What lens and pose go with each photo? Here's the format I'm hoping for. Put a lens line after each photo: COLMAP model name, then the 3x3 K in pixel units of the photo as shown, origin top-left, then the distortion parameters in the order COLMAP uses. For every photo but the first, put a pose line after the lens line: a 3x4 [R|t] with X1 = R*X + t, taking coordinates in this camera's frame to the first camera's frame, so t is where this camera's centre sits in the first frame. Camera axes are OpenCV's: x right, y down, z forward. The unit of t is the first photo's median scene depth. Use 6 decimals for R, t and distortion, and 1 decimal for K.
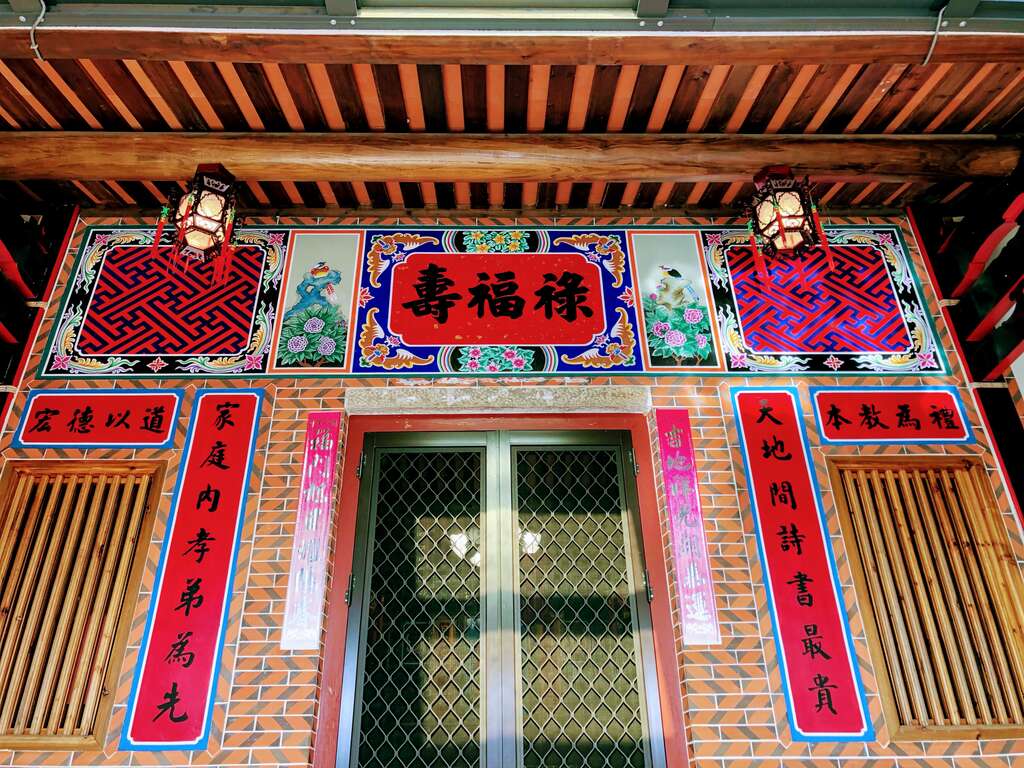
lens RADIAL K [[843.1, 0, 508.5], [0, 843.1, 372.8], [0, 0, 1]] dist [0.031257, -0.034807]
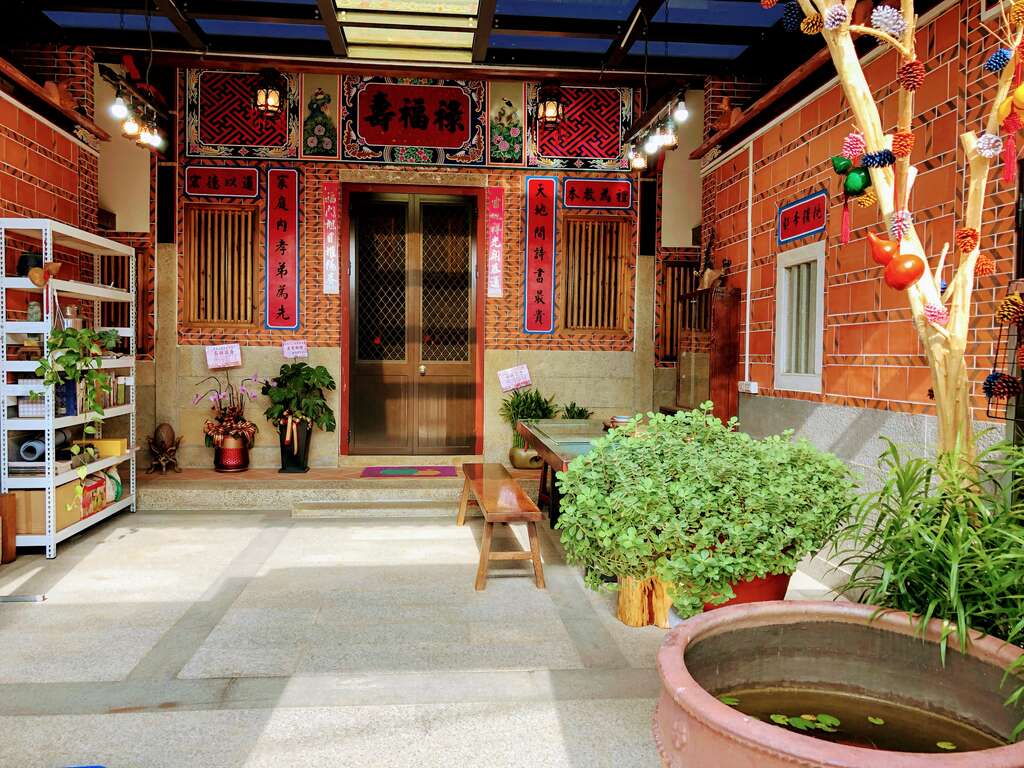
lens RADIAL K [[843.1, 0, 508.3], [0, 843.1, 379.2], [0, 0, 1]] dist [0.031257, -0.034807]
pose [[0.996394, 0.023311, 0.081577, 0.060125], [-0.064274, 0.835025, 0.546445, -0.699008], [-0.055381, -0.549718, 0.833513, -1.008414]]
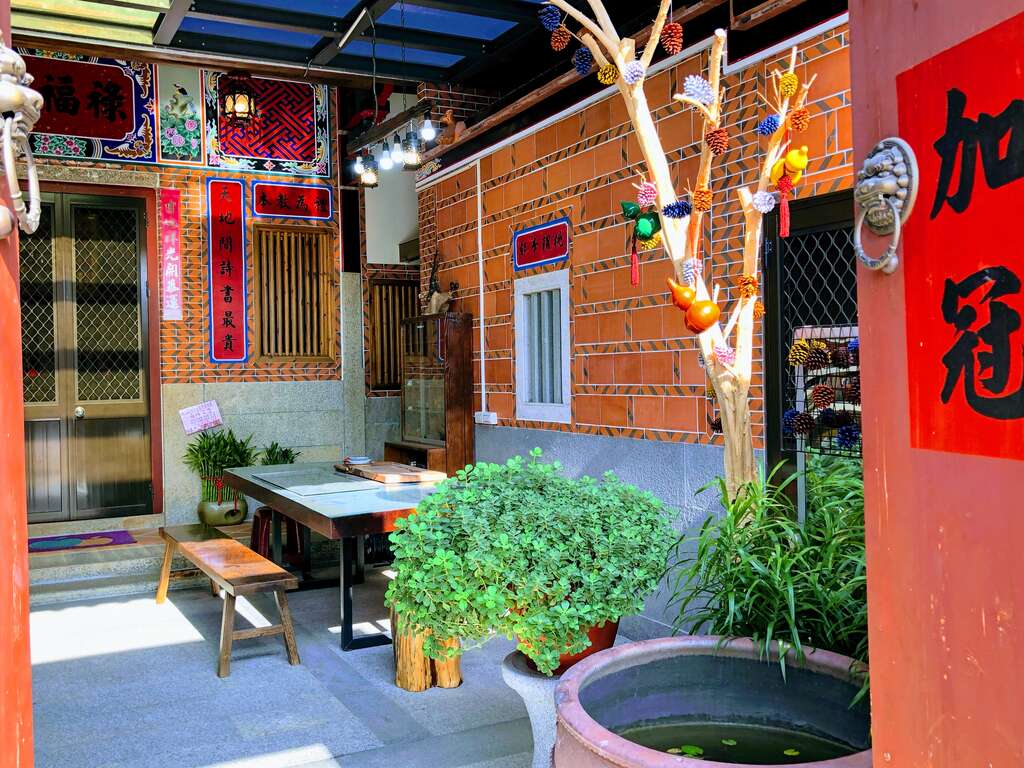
lens RADIAL K [[978.5, 0, 508.8], [0, 978.5, 373.9], [0, 0, 1]] dist [0.009727, 0.000000]
pose [[0.894292, -0.004072, 0.447465, -0.090966], [-0.229643, 0.854065, 0.466731, -0.730077], [-0.384064, -0.520151, 0.762848, -1.012198]]
